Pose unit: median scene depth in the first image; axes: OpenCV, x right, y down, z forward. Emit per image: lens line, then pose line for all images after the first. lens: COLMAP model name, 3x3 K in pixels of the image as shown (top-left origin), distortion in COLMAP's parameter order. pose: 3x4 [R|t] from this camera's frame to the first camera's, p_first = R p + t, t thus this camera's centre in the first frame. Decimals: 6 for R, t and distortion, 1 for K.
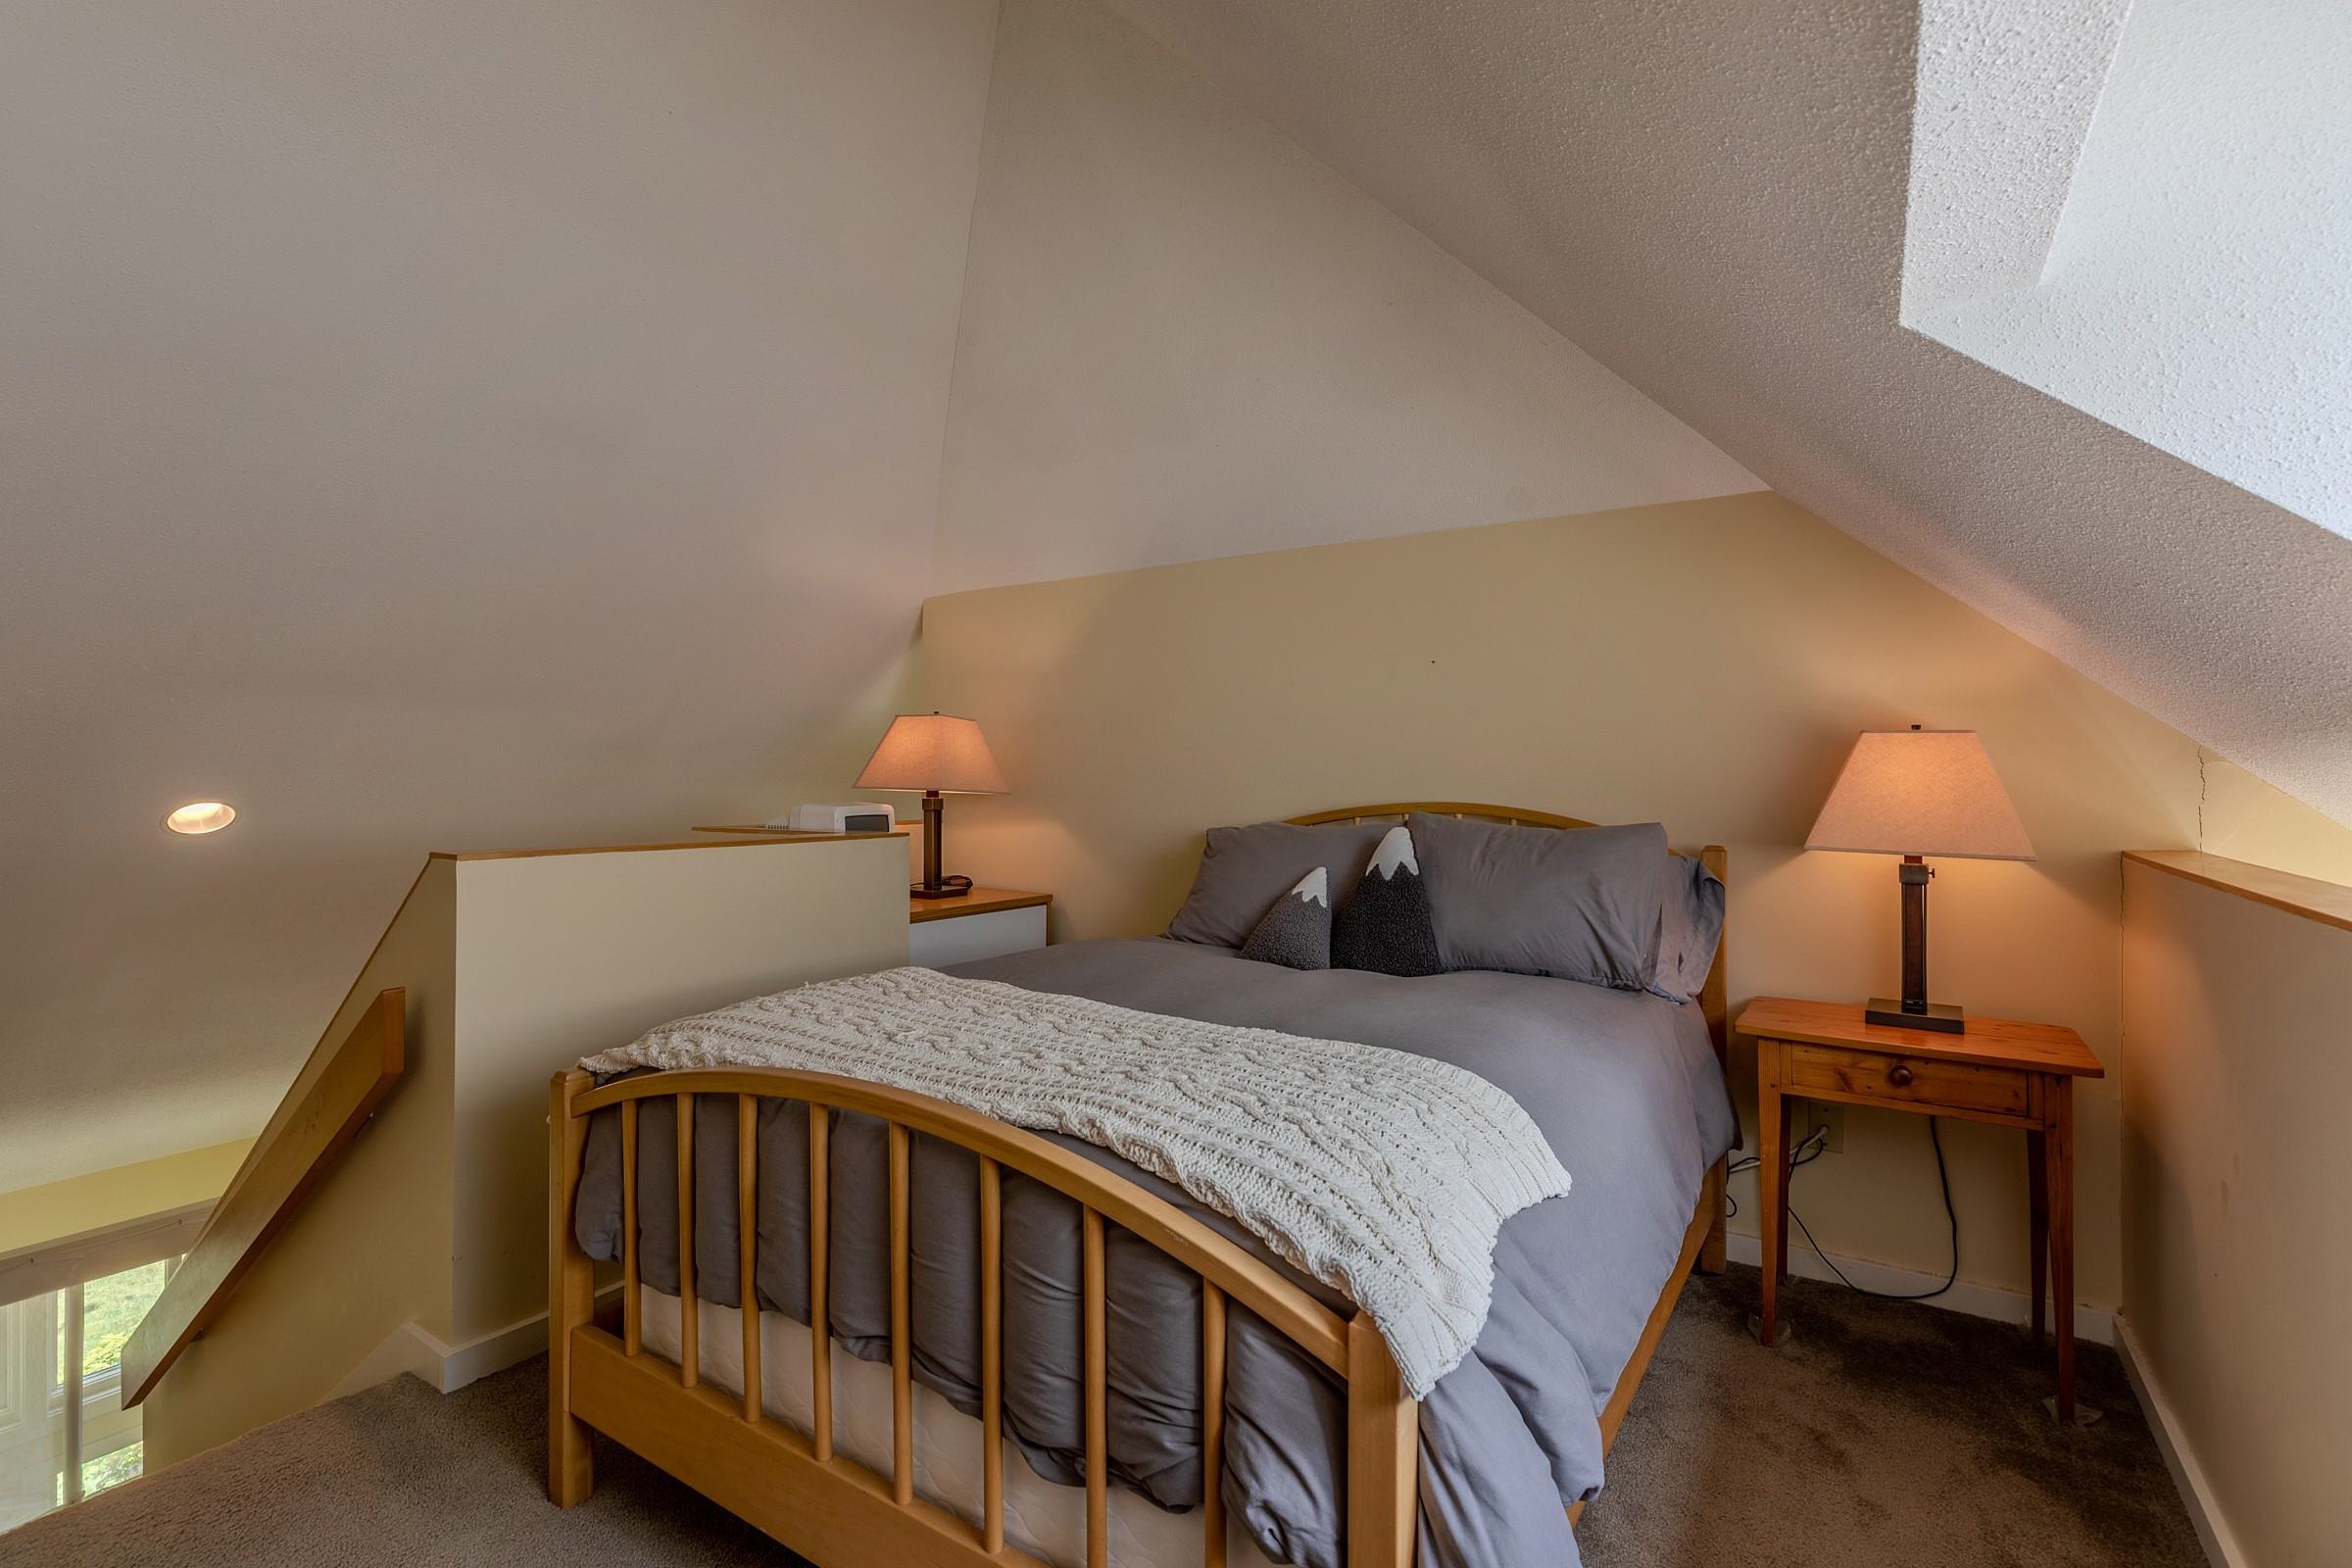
lens RADIAL K [[1073.3, 0, 1172.5], [0, 1073.3, 777.4], [0, 0, 1]] dist [0.007592, 0.000271]
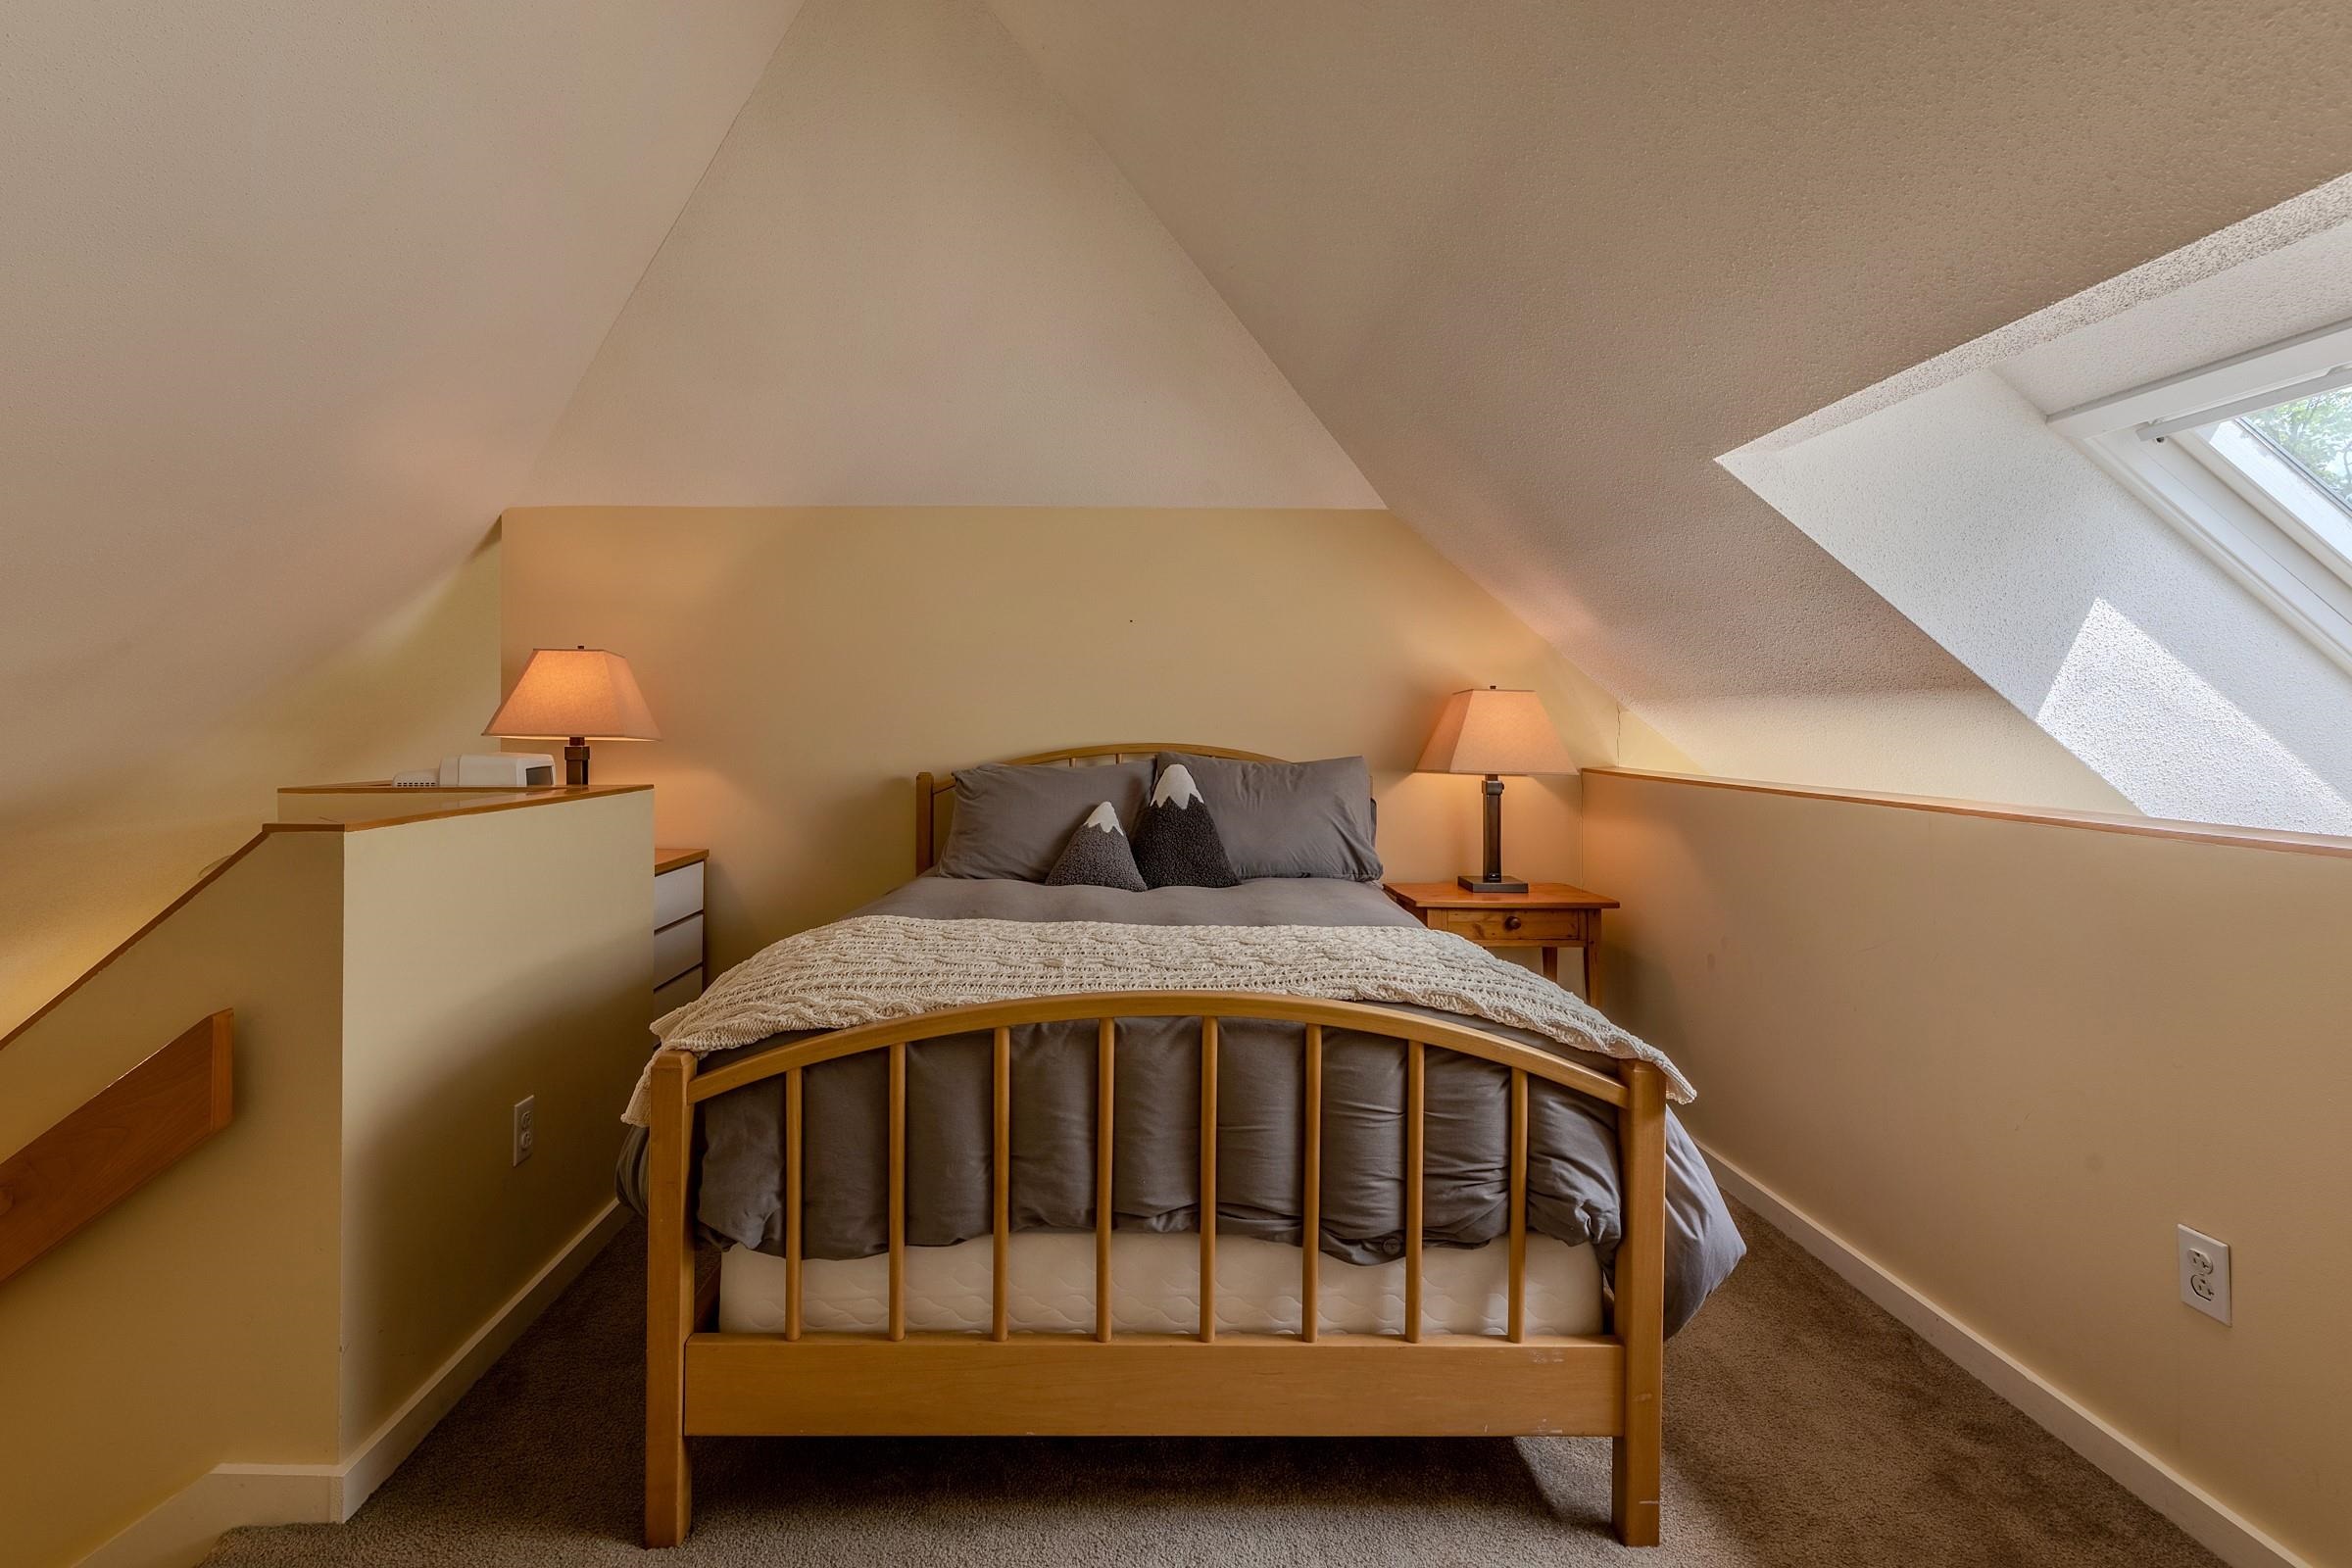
lens RADIAL K [[1073.3, 0, 1177.2], [0, 1073.3, 727.0], [0, 0, 1]] dist [0.007592, 0.000271]
pose [[0.831929, -0.003447, 0.554872, -0.578048], [-0.000188, 0.999979, 0.006494, -0.002542], [-0.554882, -0.005507, 0.831911, 0.029118]]
